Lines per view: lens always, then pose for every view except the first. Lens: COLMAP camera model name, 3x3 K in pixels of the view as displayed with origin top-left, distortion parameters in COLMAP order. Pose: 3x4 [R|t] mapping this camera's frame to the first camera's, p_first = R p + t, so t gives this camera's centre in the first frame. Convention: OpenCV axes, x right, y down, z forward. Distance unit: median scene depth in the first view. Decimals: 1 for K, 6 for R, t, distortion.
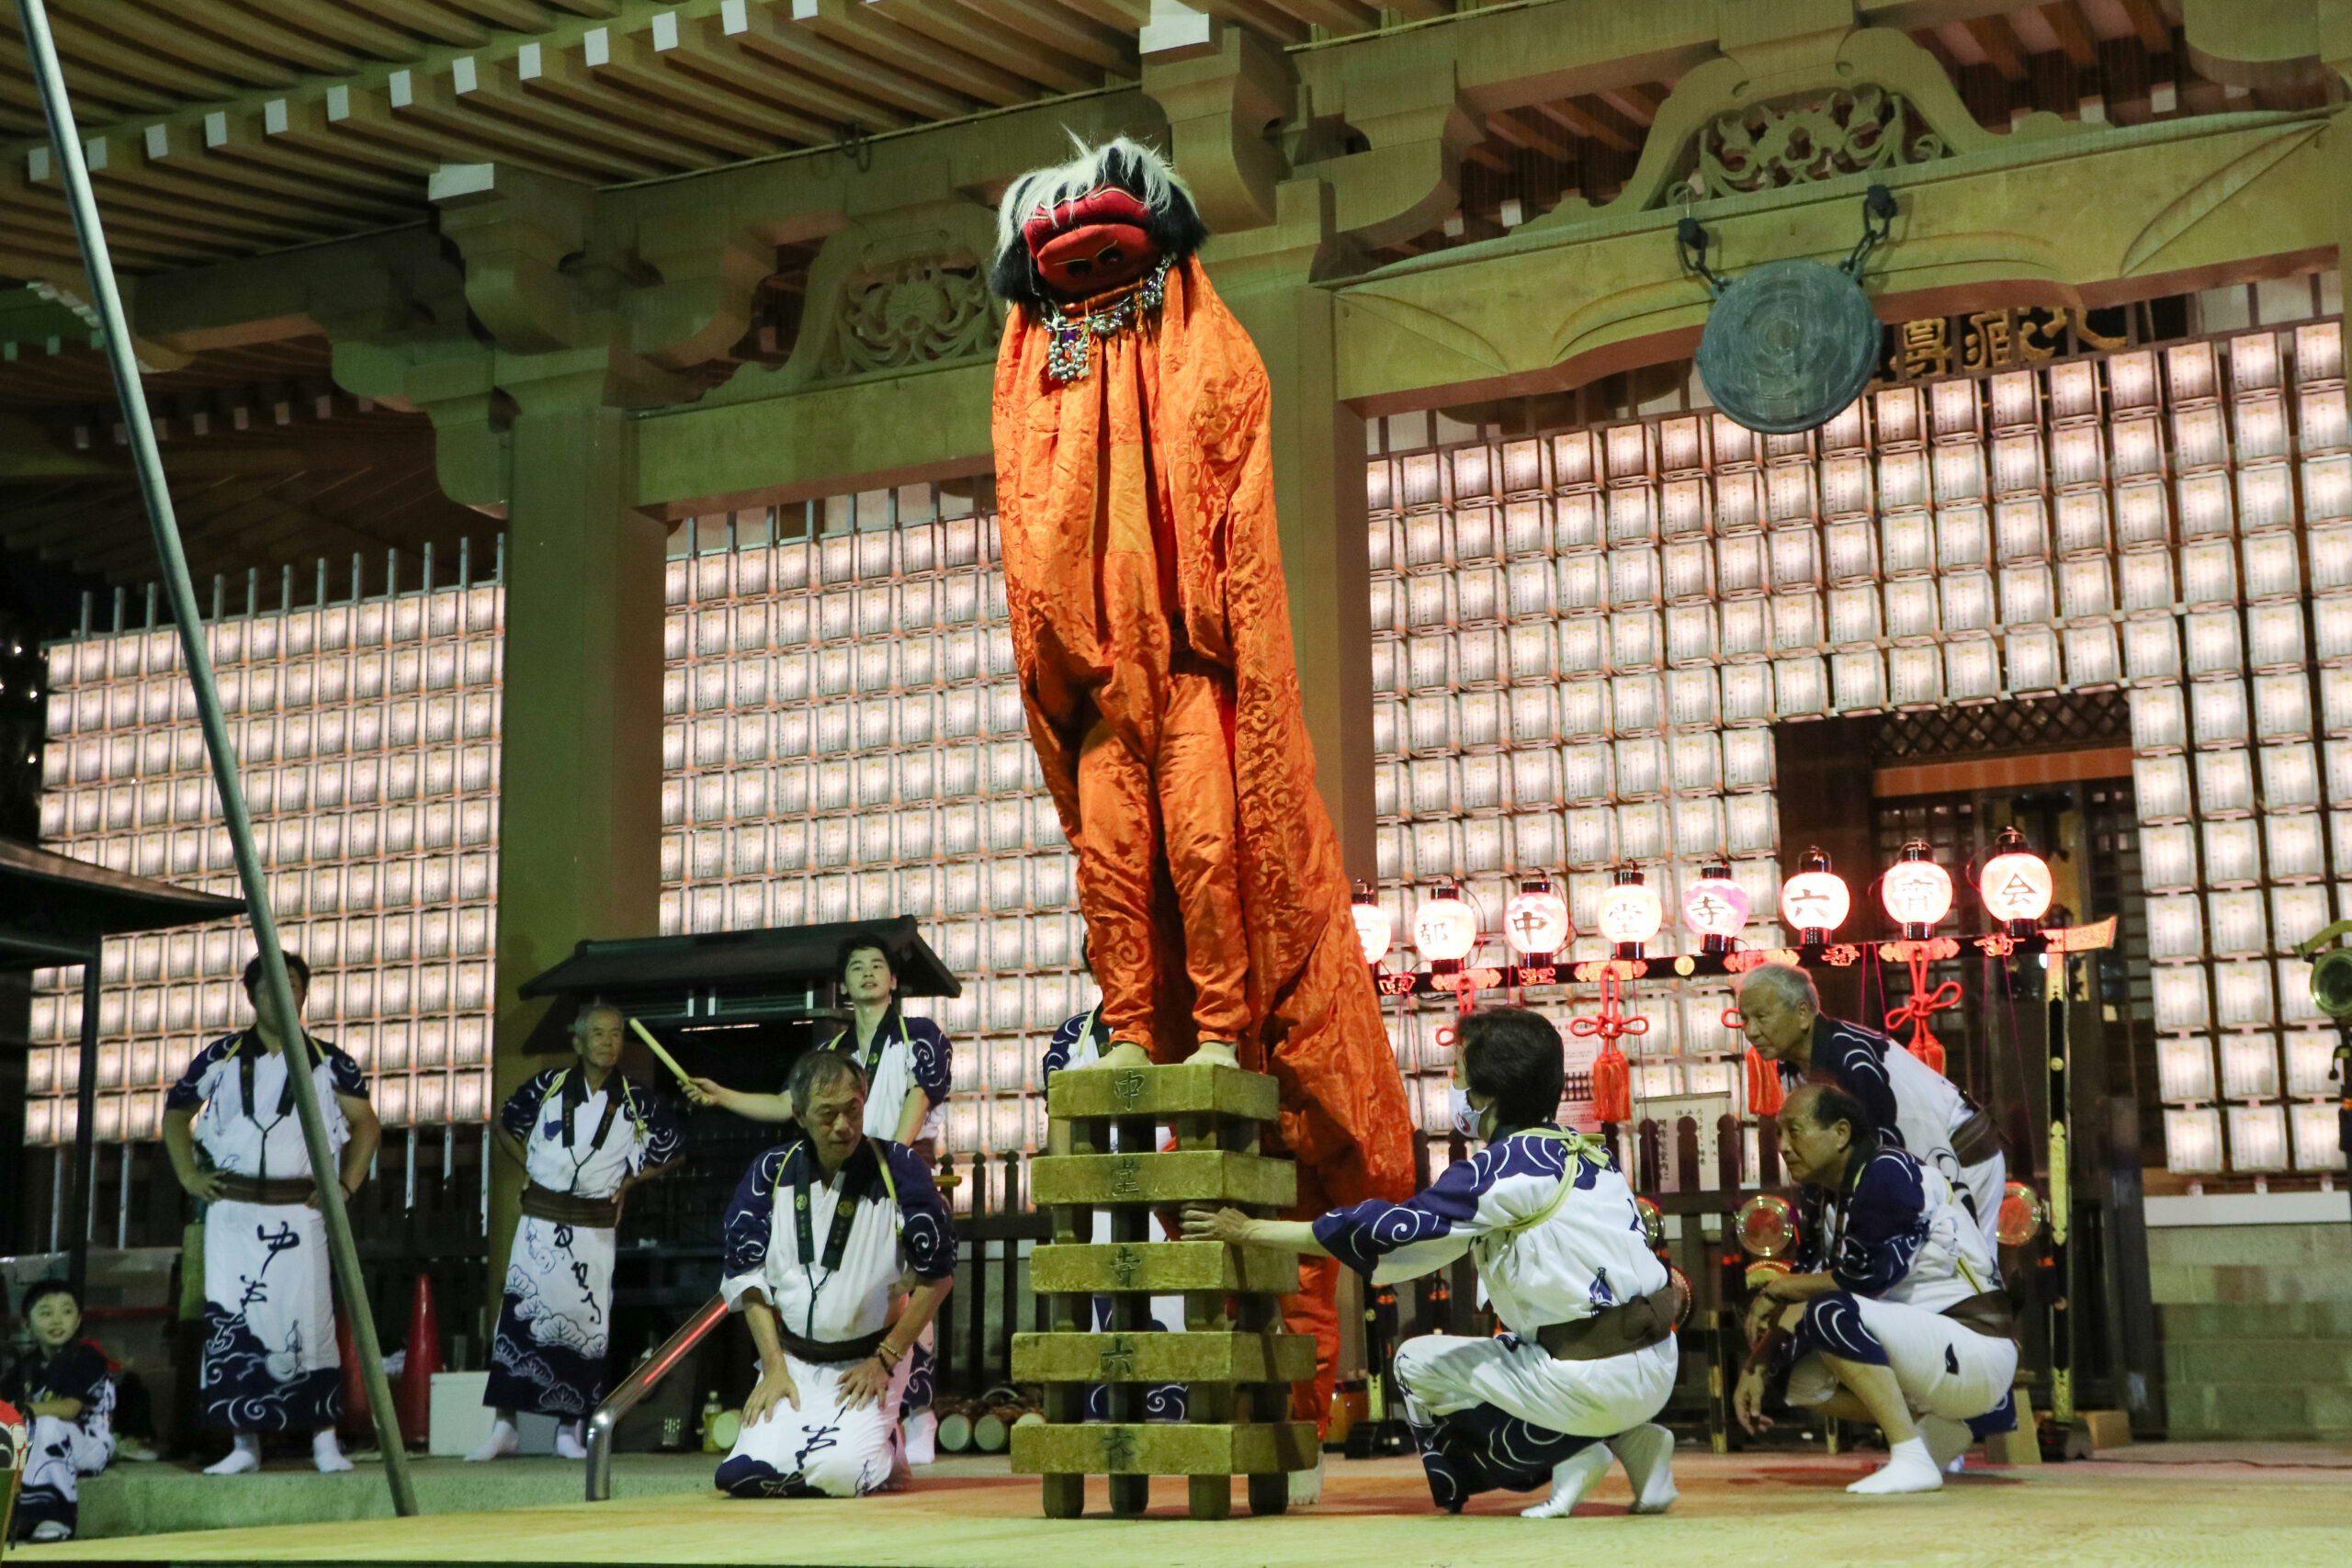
lens RADIAL K [[3034.1, 0, 1164.9], [0, 3034.1, 841.6], [0, 0, 1]] dist [0.046246, 0.000000]
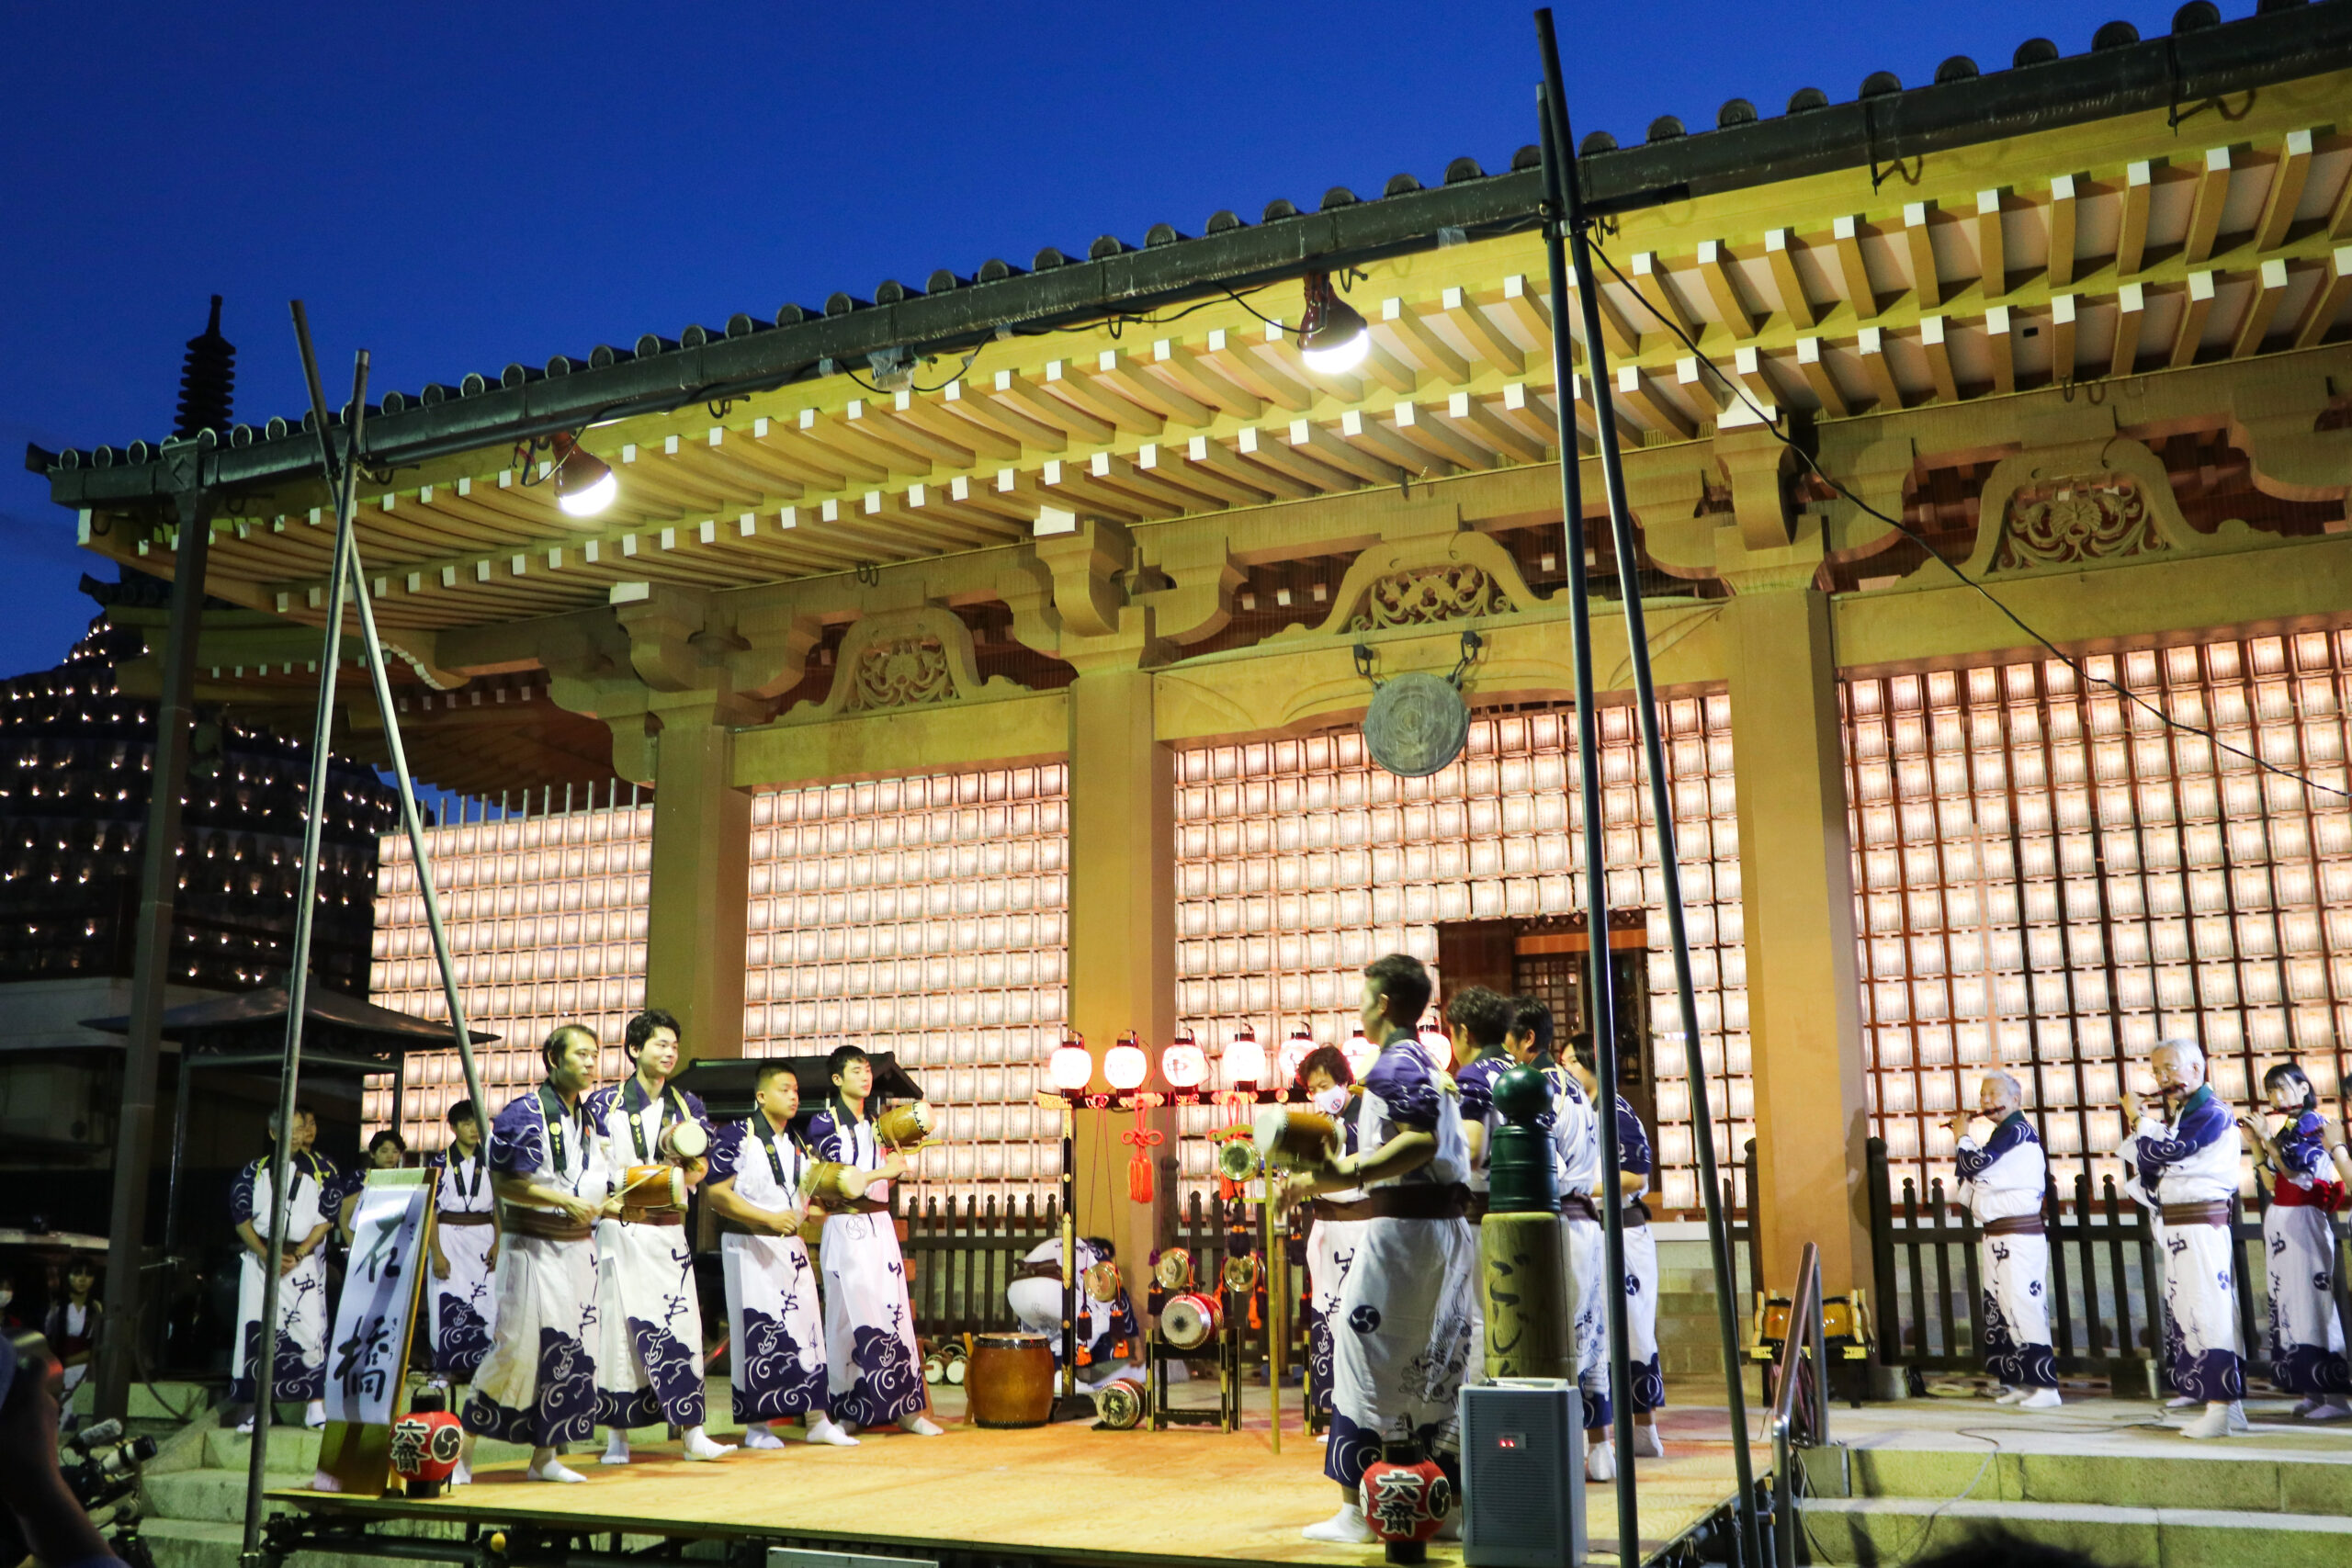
lens RADIAL K [[2222.6, 0, 1201.3], [0, 2222.6, 744.8], [0, 0, 1]] dist [-0.066270, 0.000000]
pose [[0.999947, 0.009032, 0.004881, 0.067925], [-0.008854, 0.999331, -0.035491, -0.089603], [-0.005199, 0.035445, 0.999358, -0.178165]]
